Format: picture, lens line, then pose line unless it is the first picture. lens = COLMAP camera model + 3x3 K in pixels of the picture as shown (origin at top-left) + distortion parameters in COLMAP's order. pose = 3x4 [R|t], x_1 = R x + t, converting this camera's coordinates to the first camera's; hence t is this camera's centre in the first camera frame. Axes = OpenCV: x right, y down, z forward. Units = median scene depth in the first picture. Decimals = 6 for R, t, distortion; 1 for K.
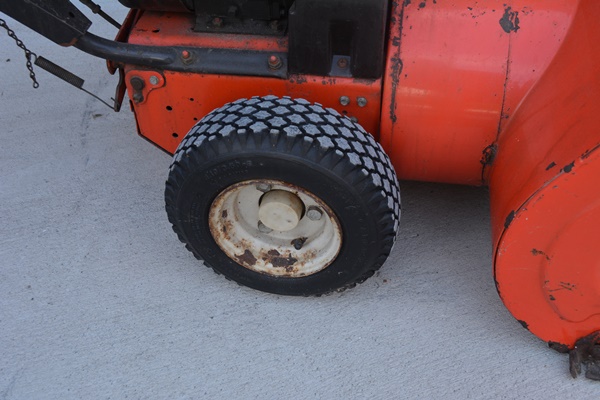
lens RADIAL K [[652.5, 0, 300.0], [0, 652.5, 200.0], [0, 0, 1]] dist [-0.059702, 0.002087]
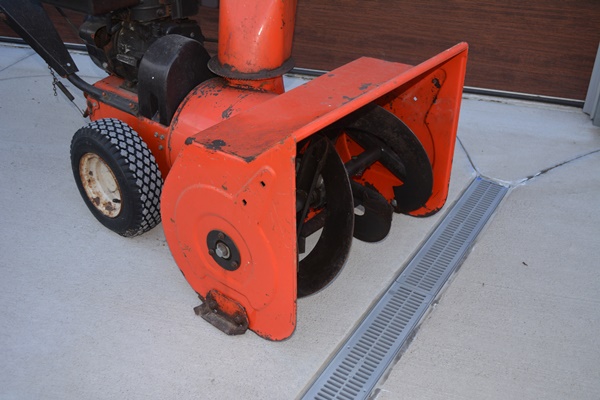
lens RADIAL K [[652.5, 0, 300.0], [0, 652.5, 200.0], [0, 0, 1]] dist [-0.059702, 0.002087]
pose [[0.867184, 0.288360, -0.406006, 1.279921], [-0.364199, 0.923277, -0.122144, 0.107691], [0.339635, 0.253788, 0.905671, -0.554932]]
